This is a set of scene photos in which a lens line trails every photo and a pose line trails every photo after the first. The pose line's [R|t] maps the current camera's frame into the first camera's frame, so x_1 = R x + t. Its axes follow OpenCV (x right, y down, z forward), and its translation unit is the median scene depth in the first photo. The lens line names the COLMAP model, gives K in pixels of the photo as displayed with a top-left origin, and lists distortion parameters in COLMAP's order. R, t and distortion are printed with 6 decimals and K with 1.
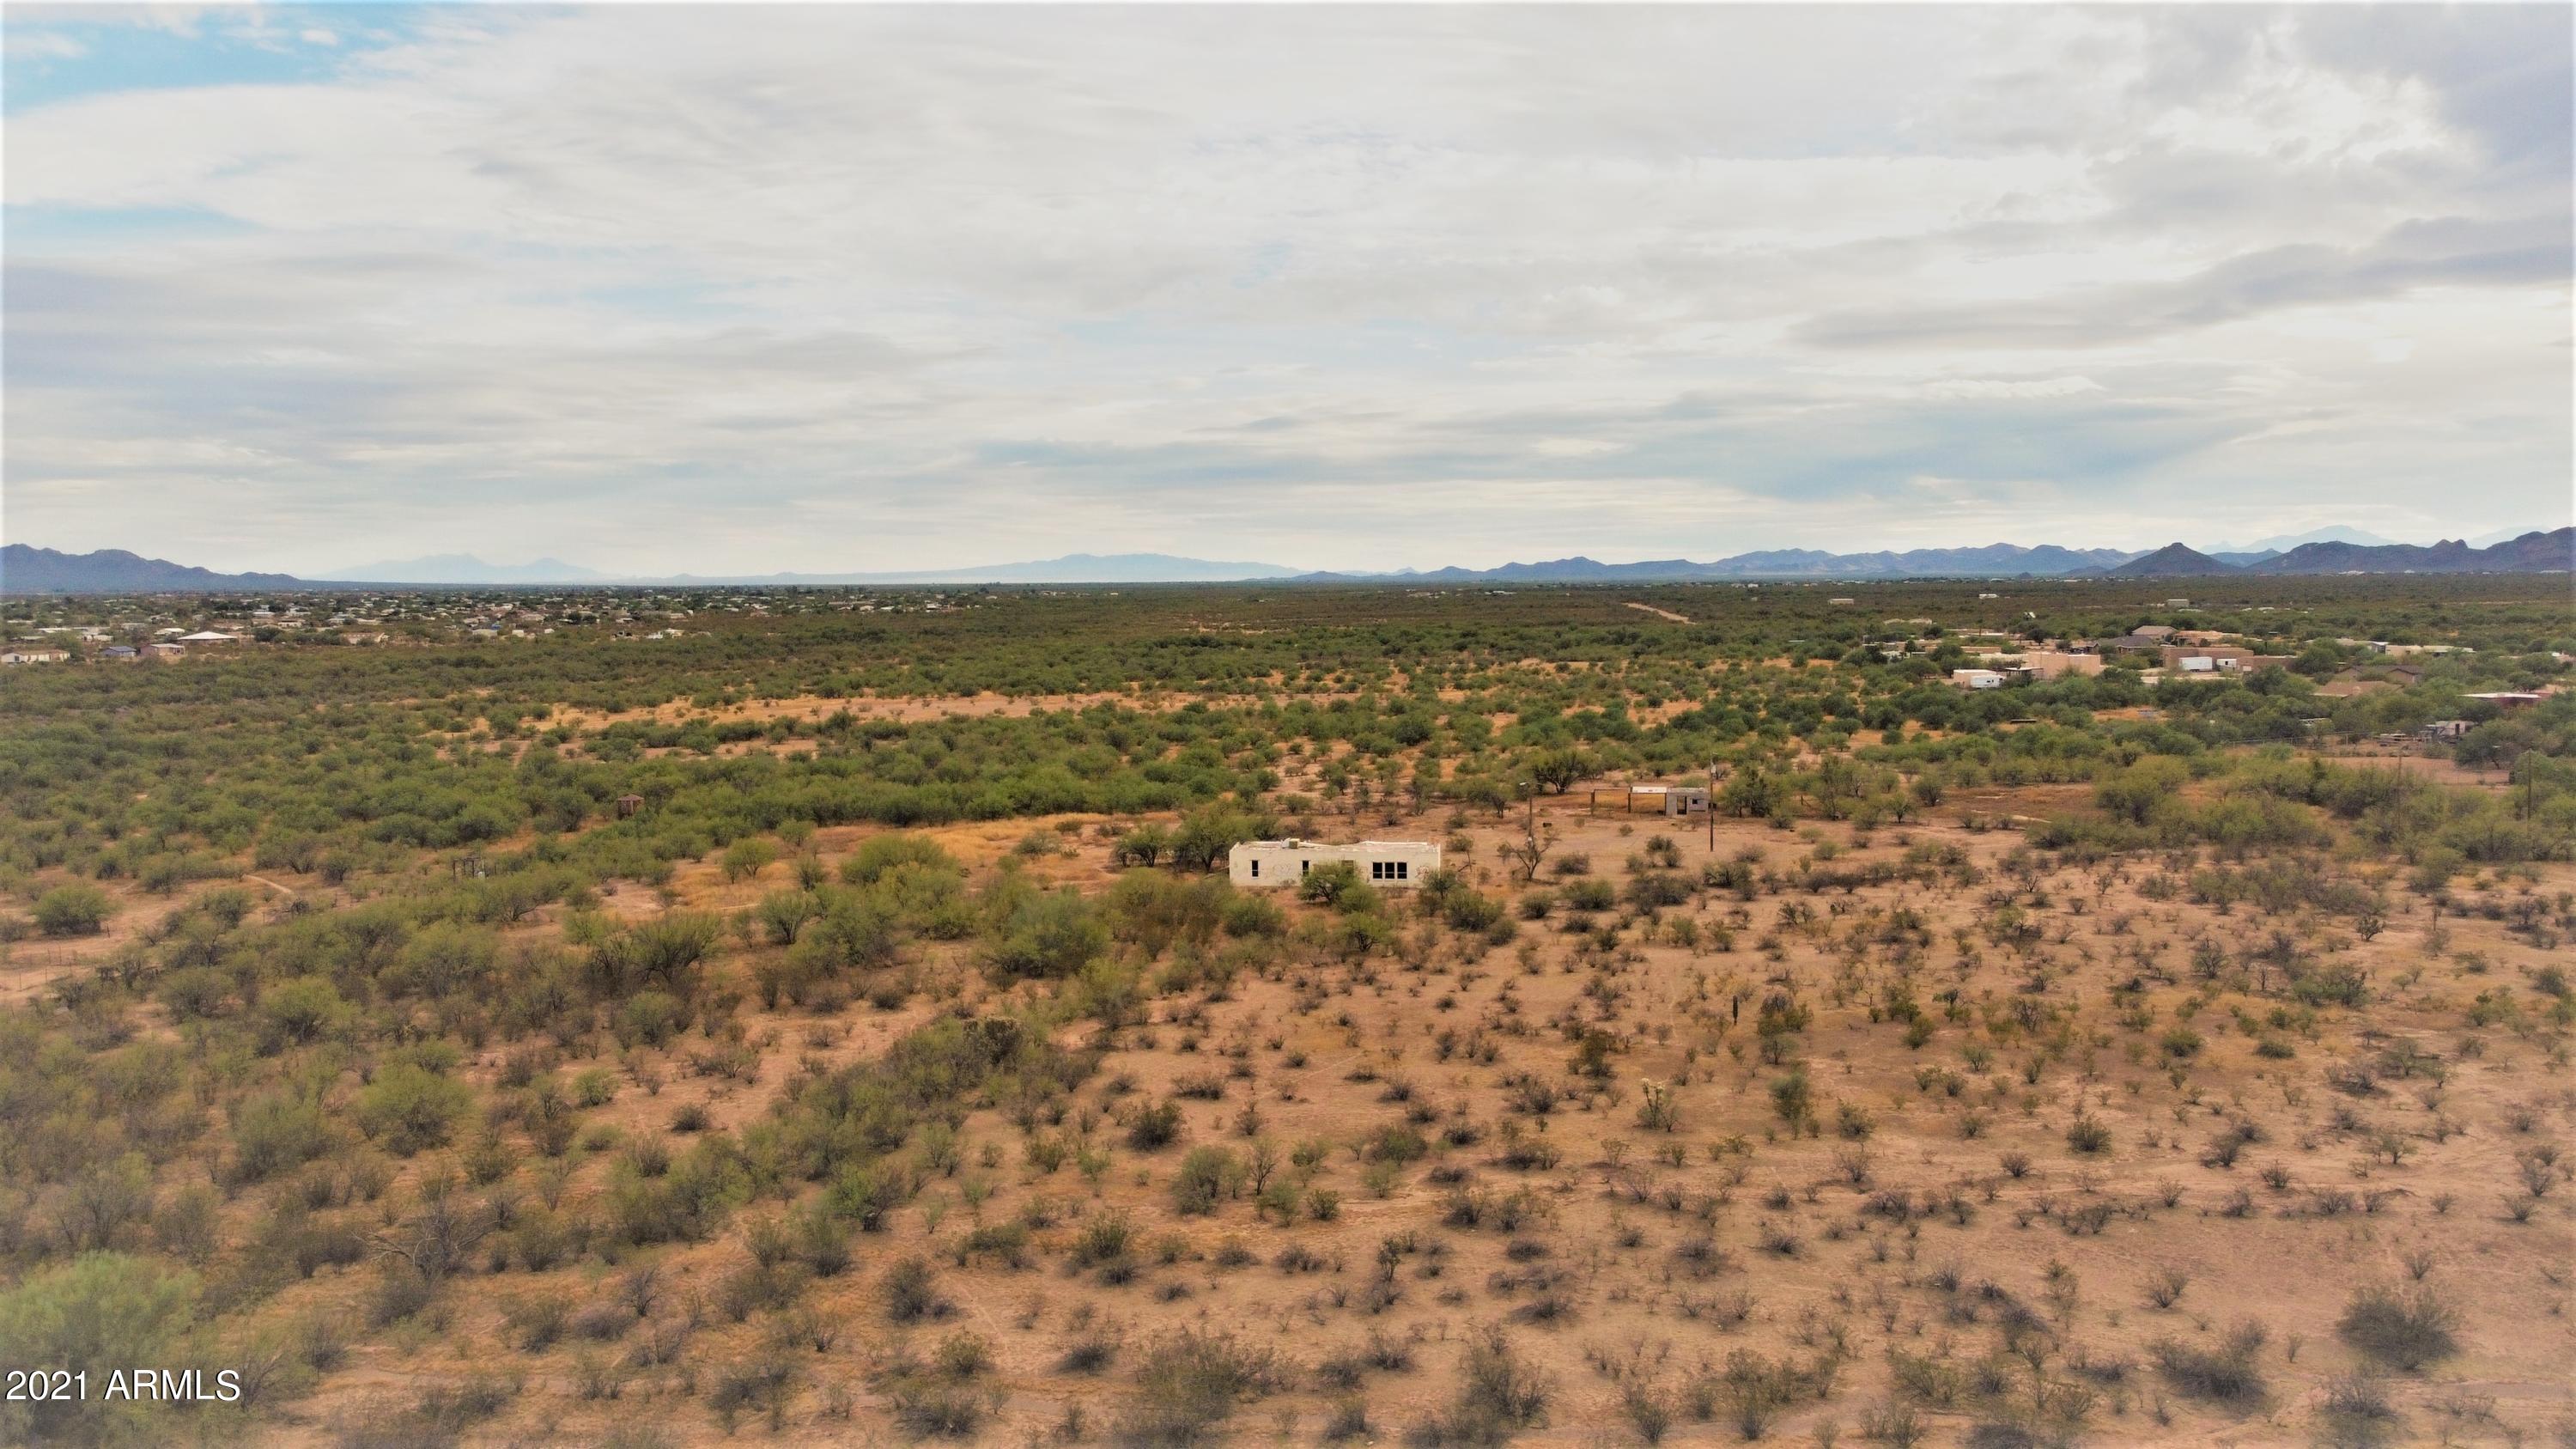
lens RADIAL K [[1996.2, 0, 1270.3], [0, 1996.2, 721.5], [0, 0, 1]] dist [0.005056, 0.000825]
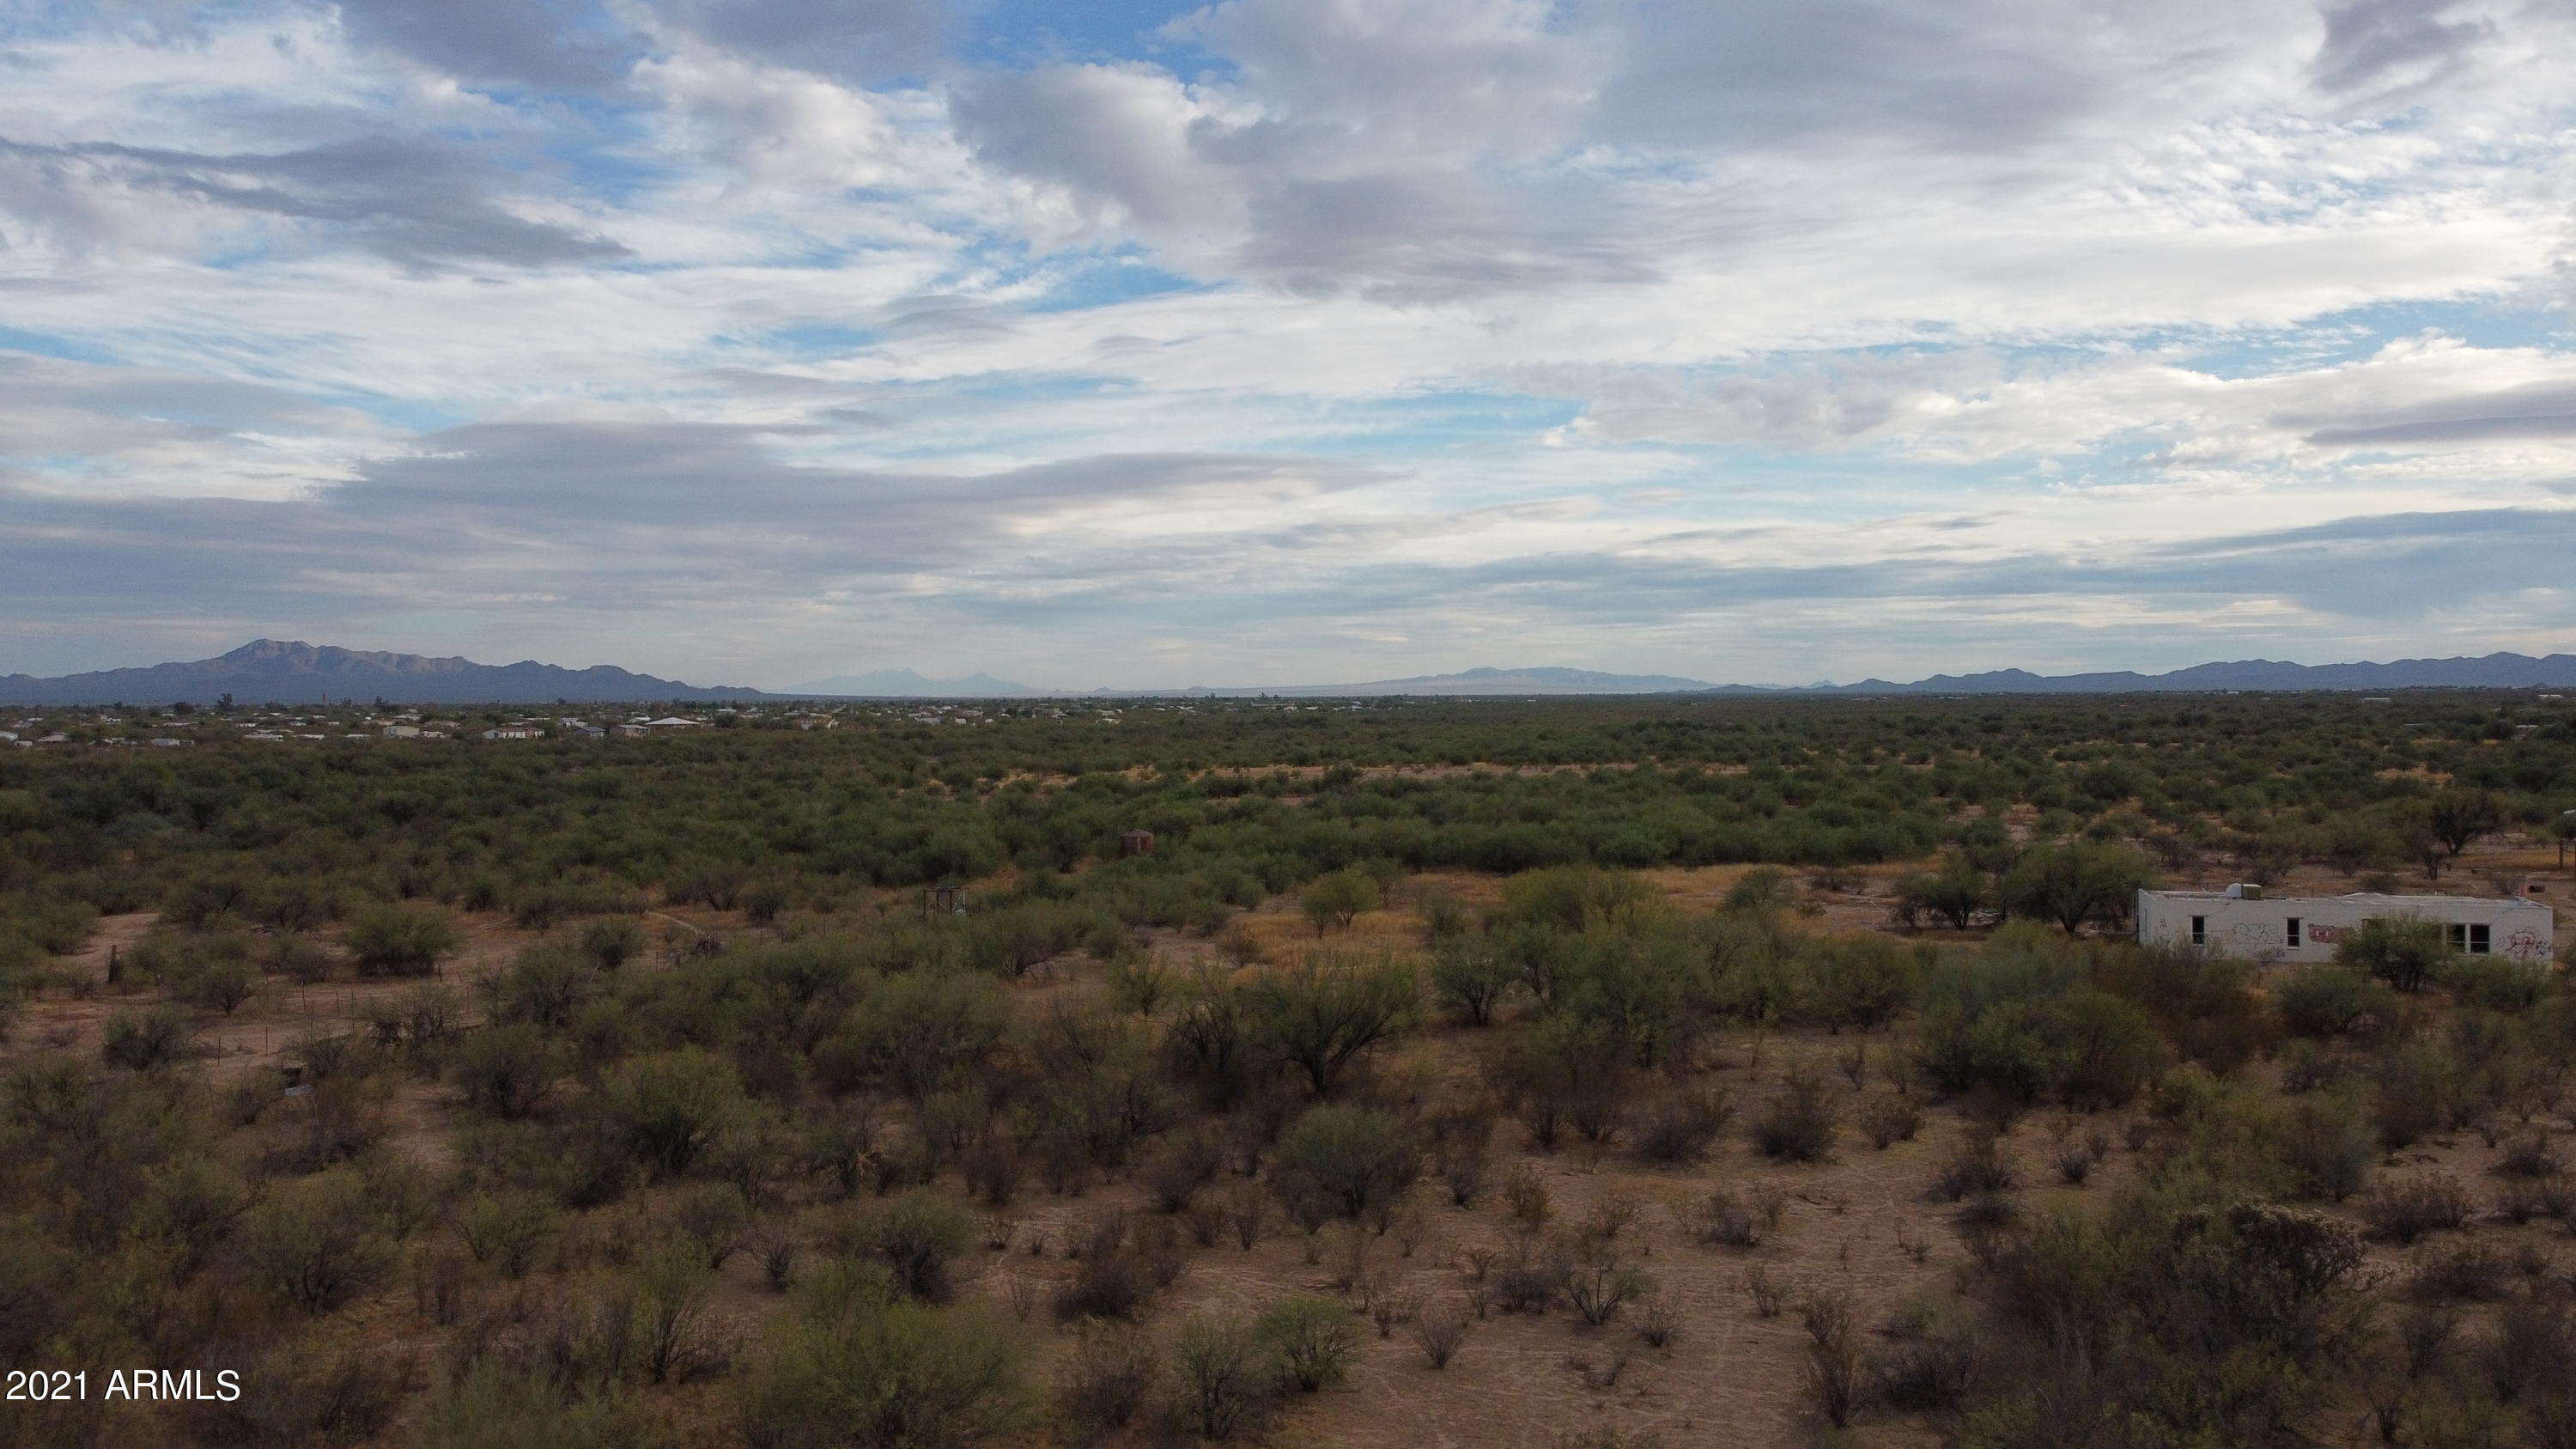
lens RADIAL K [[1940.6, 0, 1275.4], [0, 1940.6, 696.3], [0, 0, 1]] dist [-0.008670, 0.001185]
pose [[0.981355, -0.000186, -0.192202, -0.165835], [-0.014123, 0.997227, -0.073074, 0.050819], [0.191682, 0.074426, 0.978631, 0.374895]]
